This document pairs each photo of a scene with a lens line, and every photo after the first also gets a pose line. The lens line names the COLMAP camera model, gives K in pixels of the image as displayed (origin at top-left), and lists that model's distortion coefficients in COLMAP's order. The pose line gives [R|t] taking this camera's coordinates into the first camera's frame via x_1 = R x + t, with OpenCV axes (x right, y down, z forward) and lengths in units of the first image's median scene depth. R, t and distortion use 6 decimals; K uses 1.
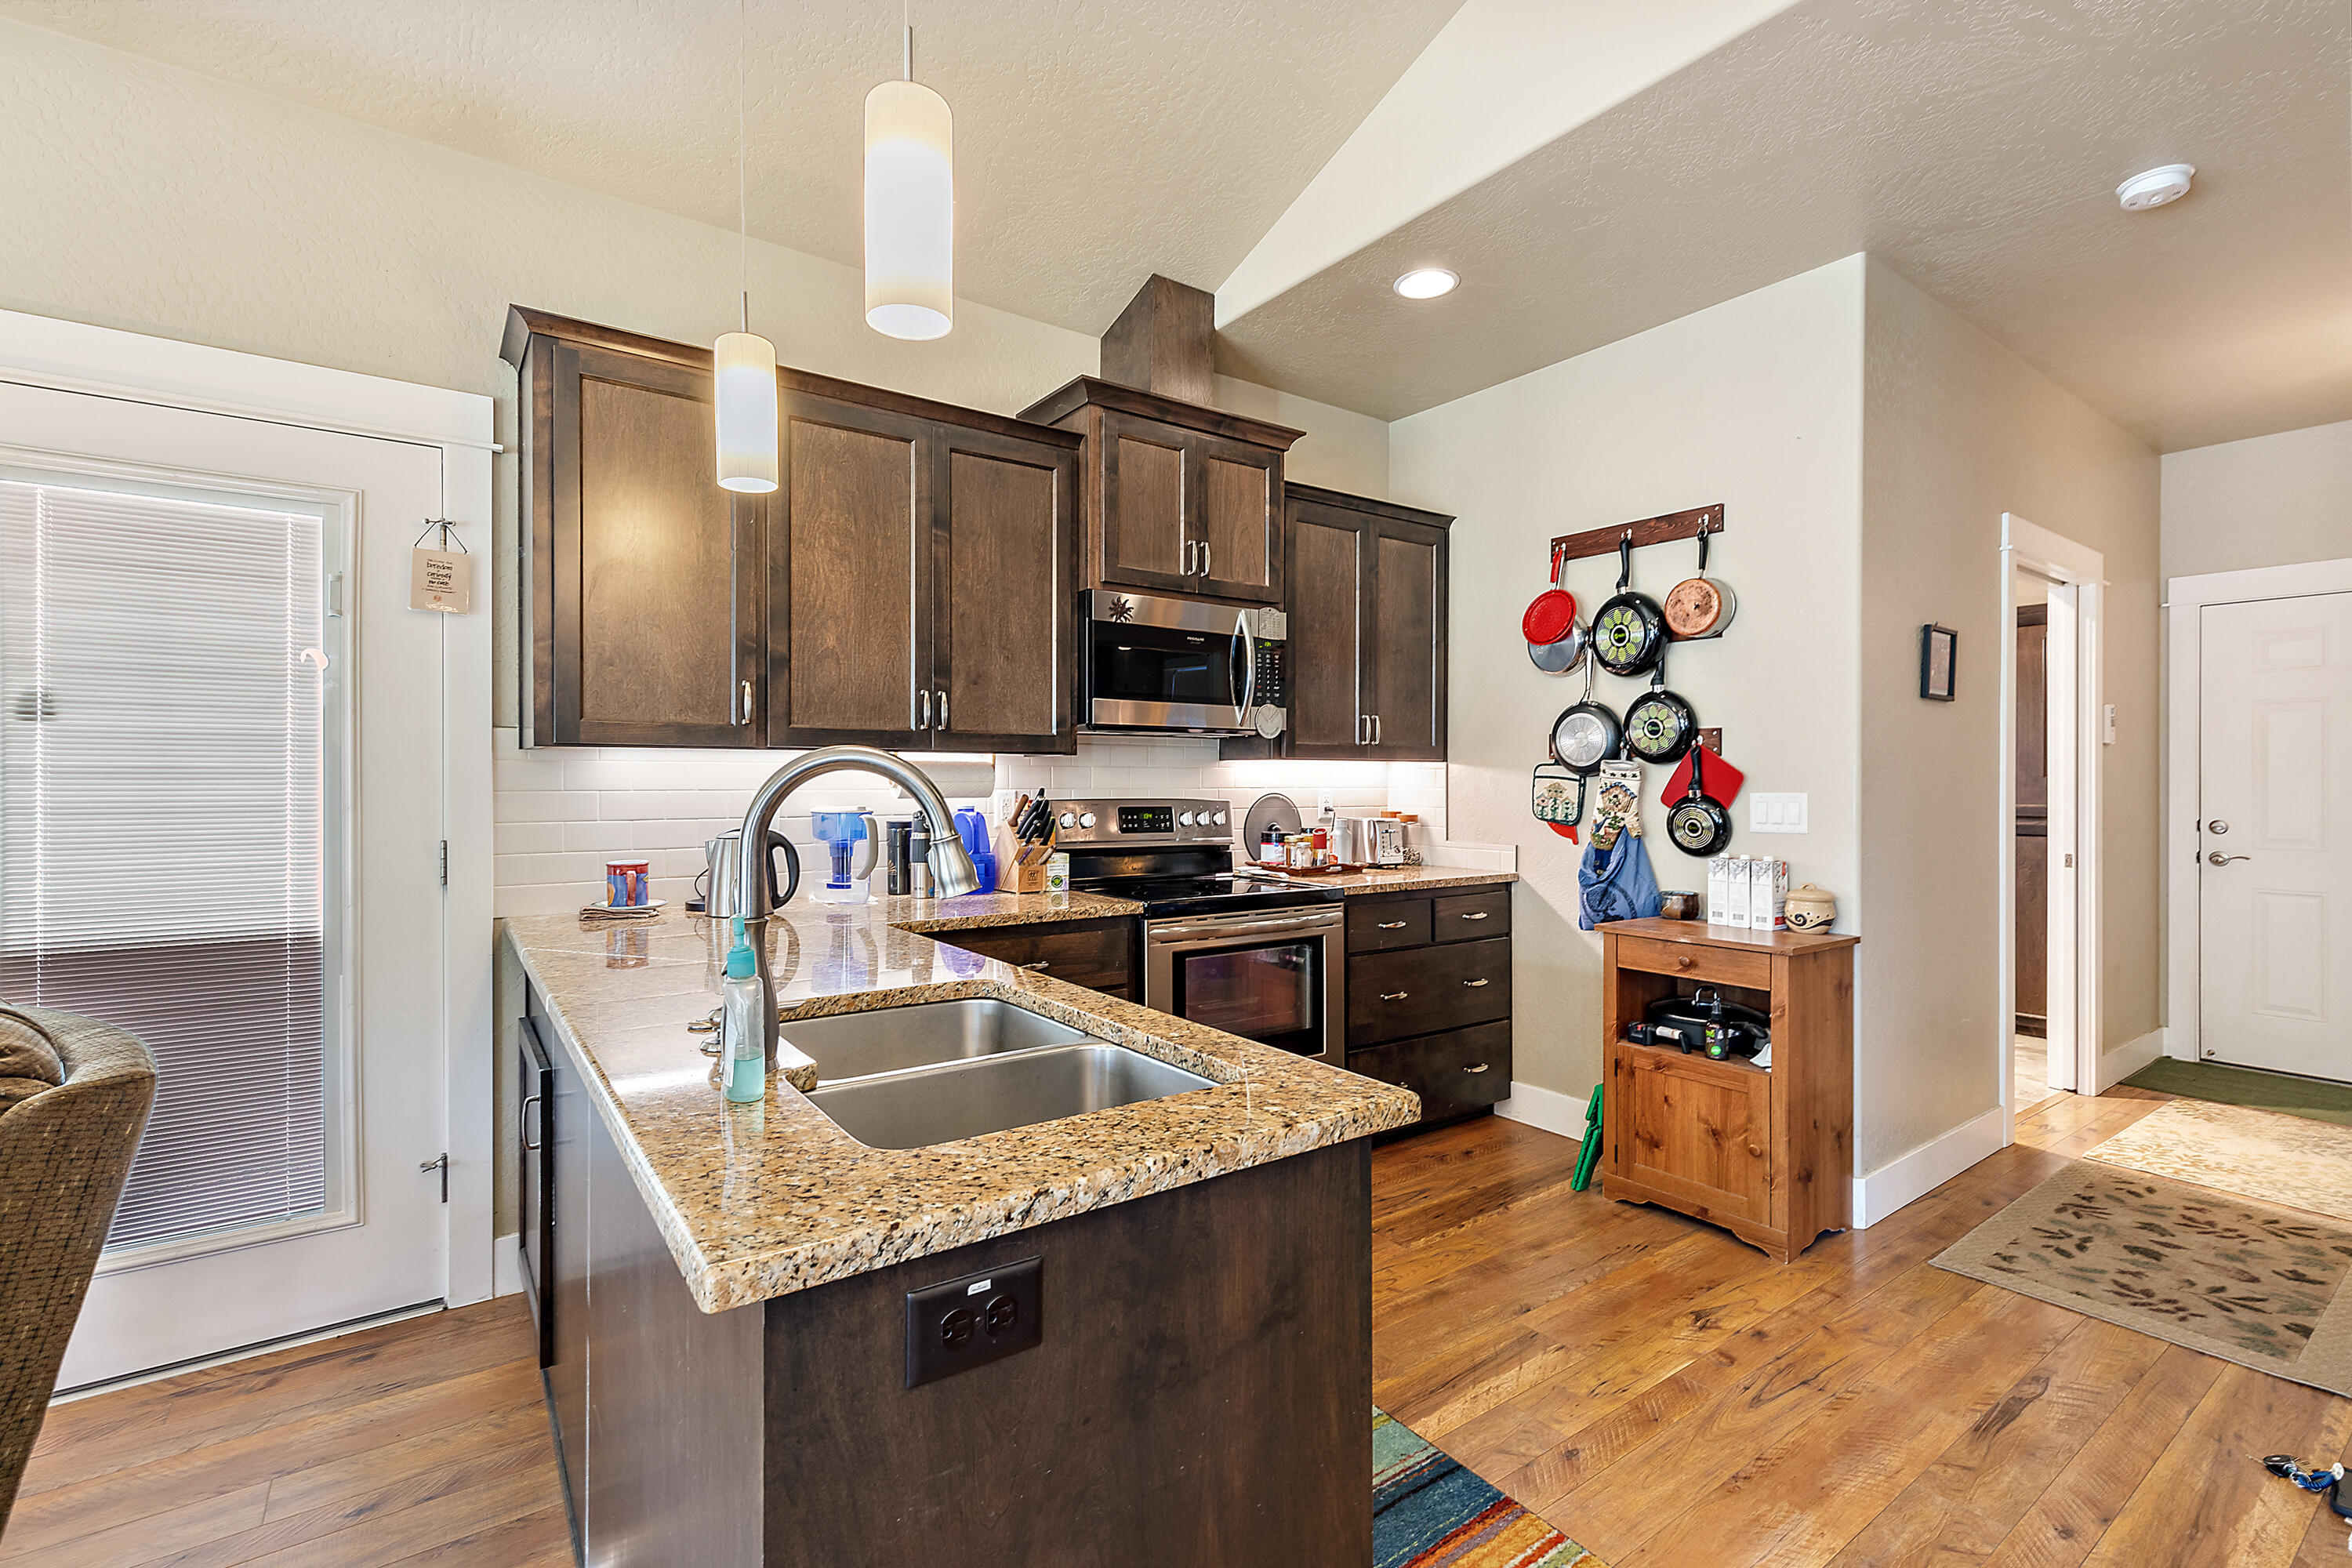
lens RADIAL K [[1050.3, 0, 1183.7], [0, 1050.3, 790.7], [0, 0, 1]] dist [0.001549, 0.000327]
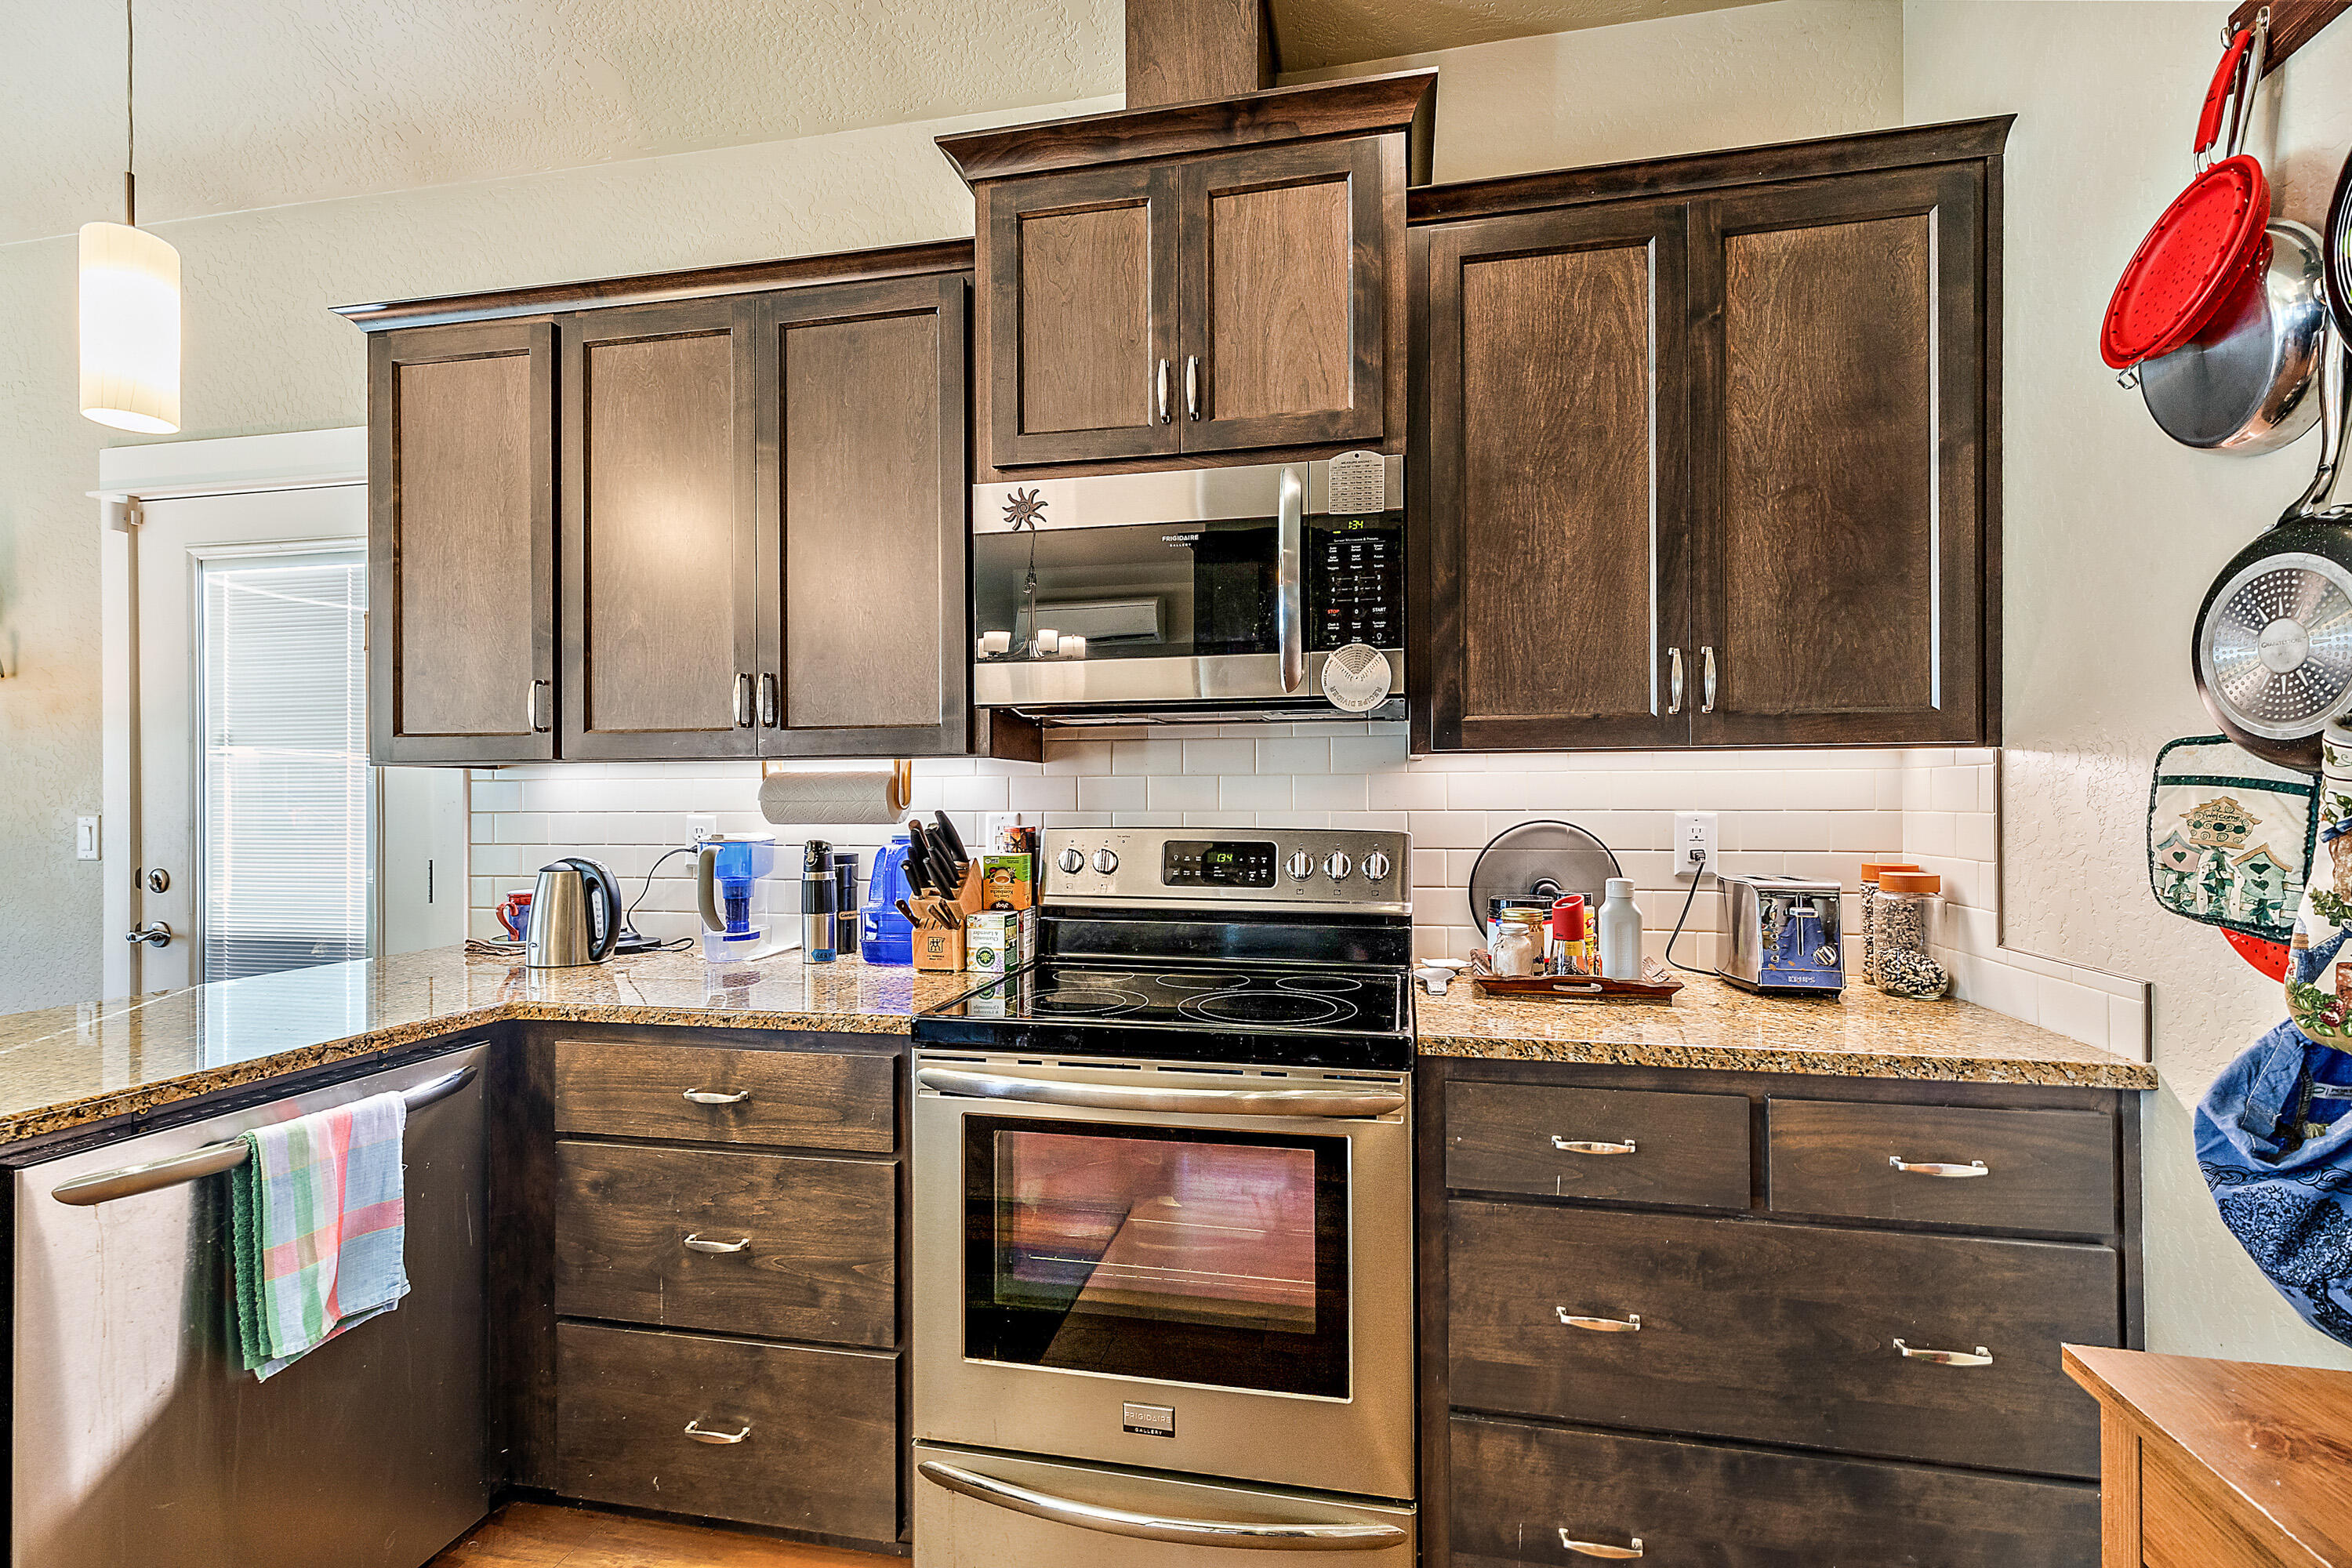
lens RADIAL K [[1063.1, 0, 1185.5], [0, 1063.1, 793.5], [0, 0, 1]] dist [0.004753, 0.000943]
pose [[0.678895, -0.007025, -0.734202, 0.407437], [-0.000714, 0.999947, -0.010227, -0.005817], [0.734235, 0.007468, 0.678854, 0.611377]]
